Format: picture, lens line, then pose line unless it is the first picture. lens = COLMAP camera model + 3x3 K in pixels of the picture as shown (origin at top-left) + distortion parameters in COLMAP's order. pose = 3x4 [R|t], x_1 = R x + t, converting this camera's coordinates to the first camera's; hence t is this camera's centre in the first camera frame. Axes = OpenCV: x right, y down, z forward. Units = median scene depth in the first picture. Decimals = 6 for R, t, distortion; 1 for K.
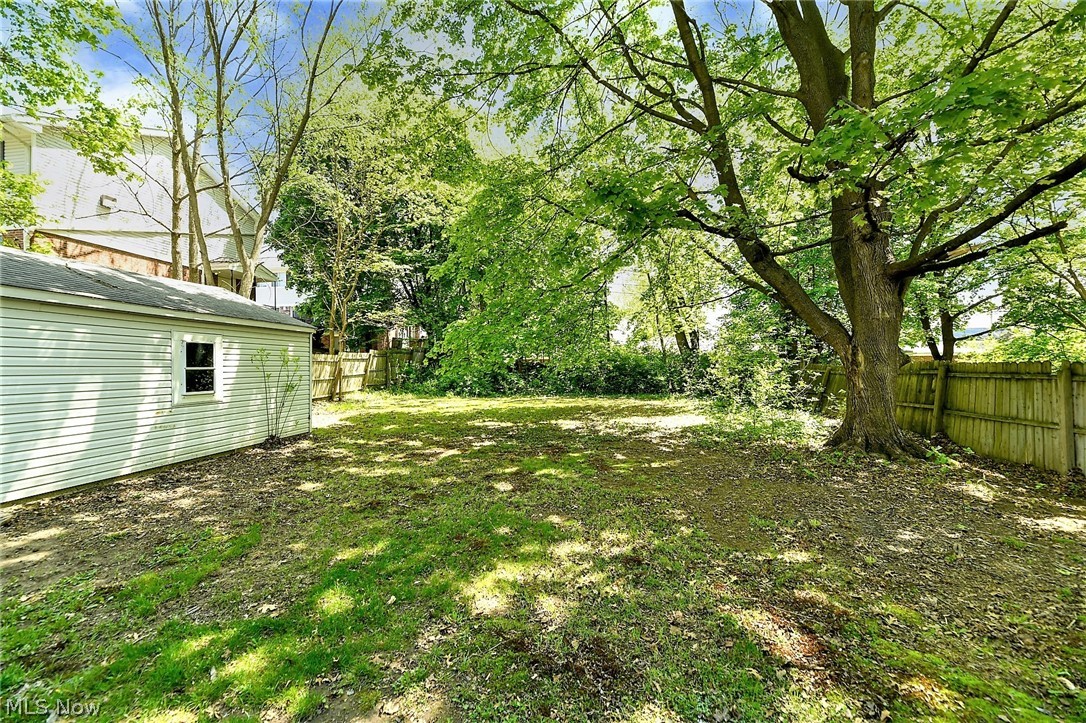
lens RADIAL K [[446.4, 0, 542.4], [0, 446.4, 360.1], [0, 0, 1]] dist [-0.000942, -0.000205]
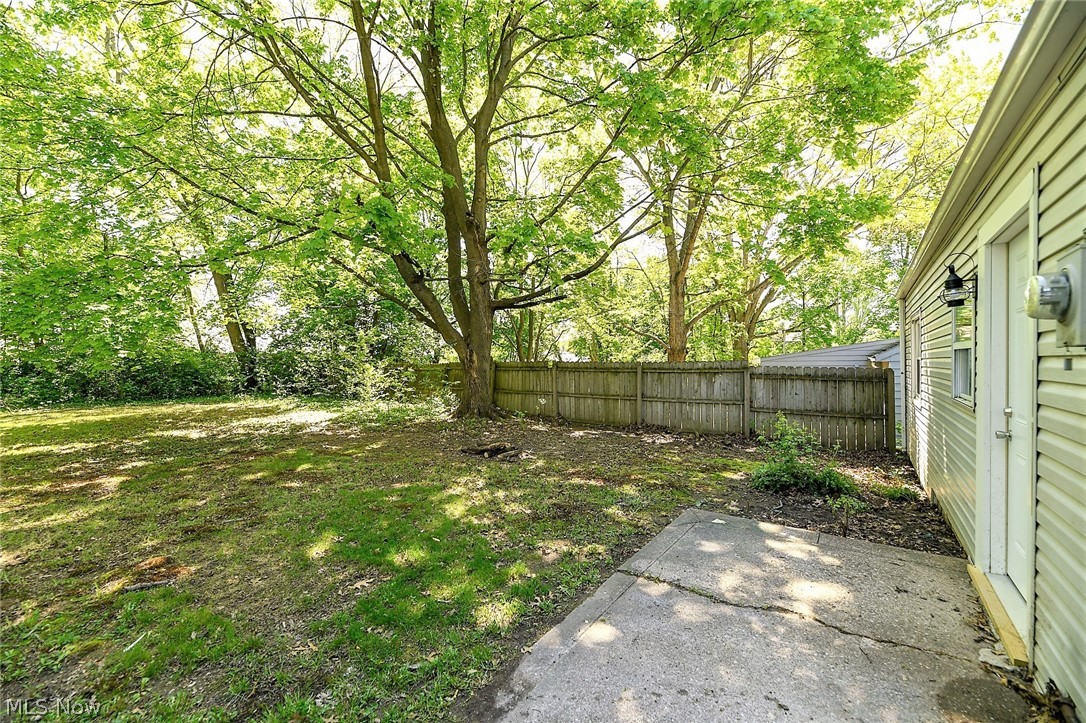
lens RADIAL K [[446.4, 0, 541.9], [0, 446.4, 363.4], [0, 0, 1]] dist [-0.000942, -0.000205]
pose [[0.484990, 0.005004, 0.874505, -0.834925], [-0.009898, 0.999951, -0.000232, 0.021203], [-0.874464, -0.008543, 0.485016, 0.081787]]
